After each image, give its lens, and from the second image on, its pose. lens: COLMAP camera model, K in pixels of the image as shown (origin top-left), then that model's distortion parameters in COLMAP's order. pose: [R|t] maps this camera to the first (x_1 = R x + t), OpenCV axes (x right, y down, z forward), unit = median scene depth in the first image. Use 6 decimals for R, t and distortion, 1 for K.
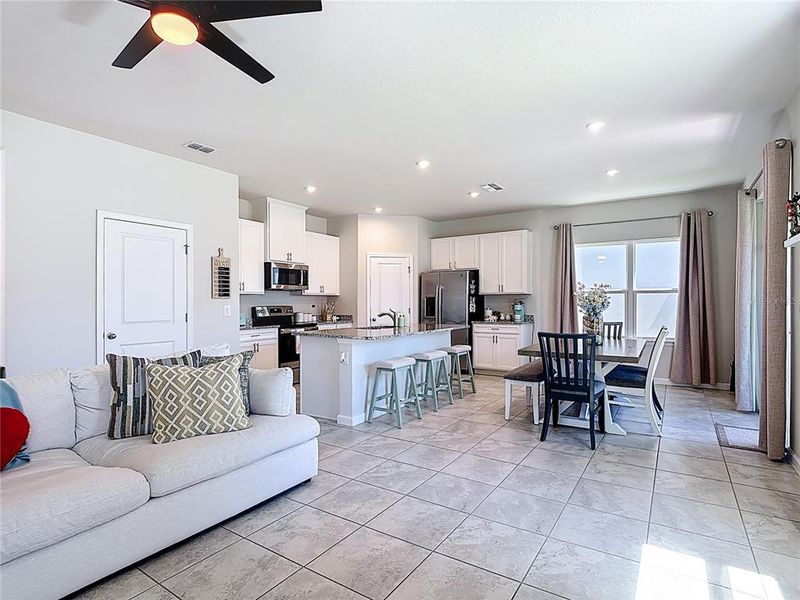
lens RADIAL K [[431.2, 0, 402.2], [0, 431.2, 297.7], [0, 0, 1]] dist [-0.000177, -0.012213]
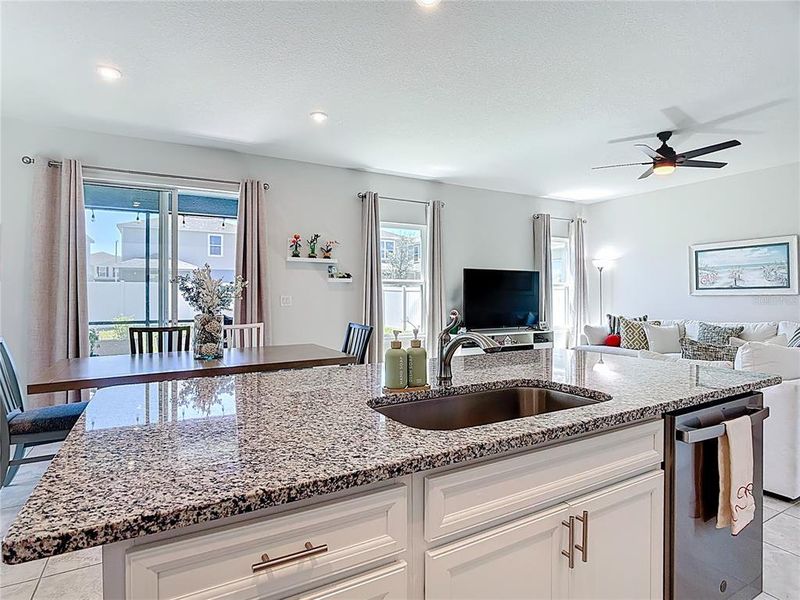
lens RADIAL K [[431.2, 0, 402.3], [0, 431.2, 298.5], [0, 0, 1]] dist [-0.000177, -0.012213]
pose [[-0.880242, -0.001269, 0.474524, -0.111251], [-0.001728, 0.999998, -0.000533, 0.011052], [-0.474522, -0.001289, -0.880242, 1.042944]]
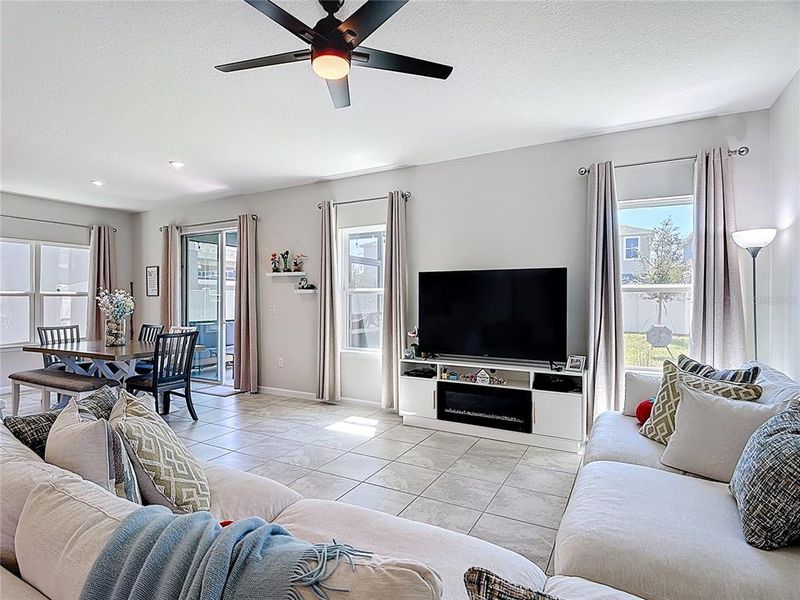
lens RADIAL K [[431.2, 0, 399.8], [0, 431.2, 299.5], [0, 0, 1]] dist [-0.000177, -0.012213]
pose [[-0.073273, -0.009664, 0.997265, -0.490804], [-0.006156, 0.999938, 0.009237, -0.016244], [-0.997293, -0.005462, -0.073328, 0.262391]]
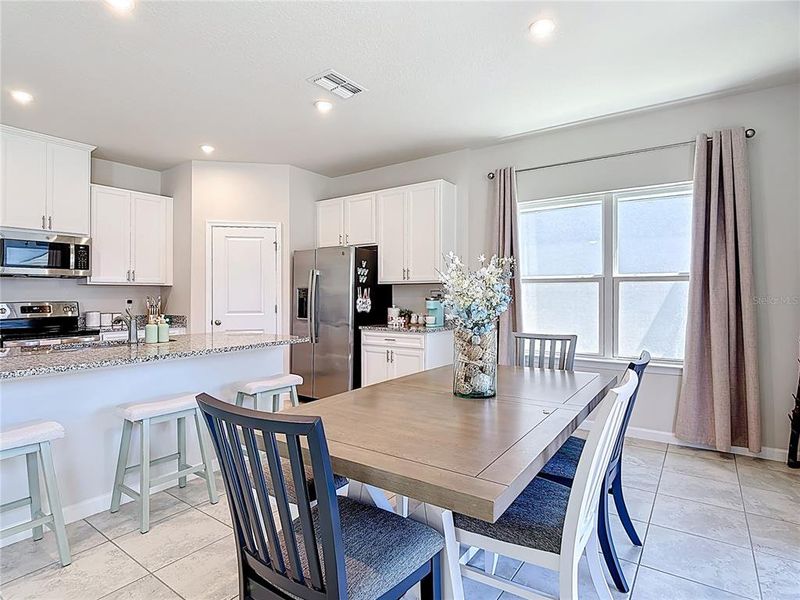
lens RADIAL K [[431.2, 0, 407.5], [0, 431.2, 289.8], [0, 0, 1]] dist [-0.000177, -0.012213]
pose [[0.999397, 0.002112, -0.034666, 0.278298], [-0.002185, 0.999995, -0.002085, 0.002515], [0.034662, 0.002160, 0.999397, 0.406304]]
